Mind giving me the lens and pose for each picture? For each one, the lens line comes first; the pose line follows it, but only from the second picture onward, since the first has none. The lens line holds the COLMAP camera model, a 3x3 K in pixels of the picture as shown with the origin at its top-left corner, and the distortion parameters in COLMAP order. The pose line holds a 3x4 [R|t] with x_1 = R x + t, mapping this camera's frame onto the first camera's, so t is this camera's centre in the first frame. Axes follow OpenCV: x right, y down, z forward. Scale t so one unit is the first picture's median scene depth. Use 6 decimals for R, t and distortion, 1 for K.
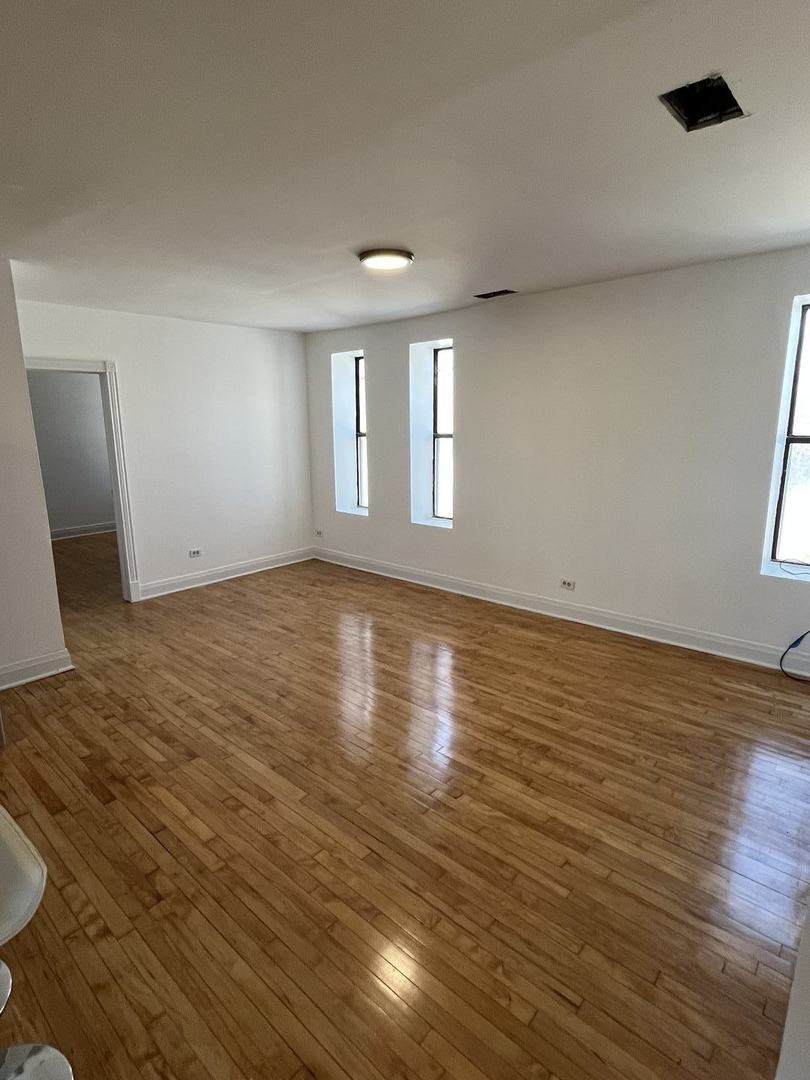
lens RADIAL K [[567.8, 0, 399.1], [0, 567.8, 525.9], [0, 0, 1]] dist [0.000145, 0.001153]
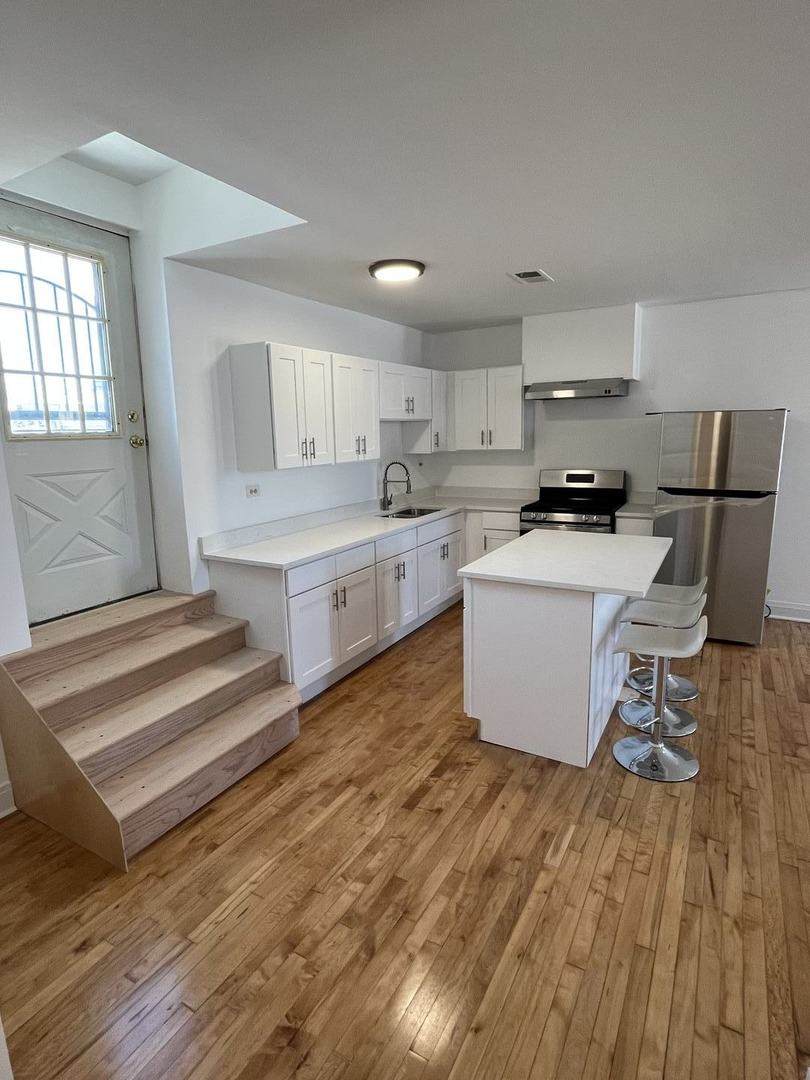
lens RADIAL K [[567.8, 0, 399.1], [0, 567.8, 525.9], [0, 0, 1]] dist [0.000145, 0.001153]
pose [[0.203813, 0.171344, -0.963899, 0.507692], [-0.164597, 0.976548, 0.138789, 0.059728], [0.965074, 0.130367, 0.227236, -0.263626]]
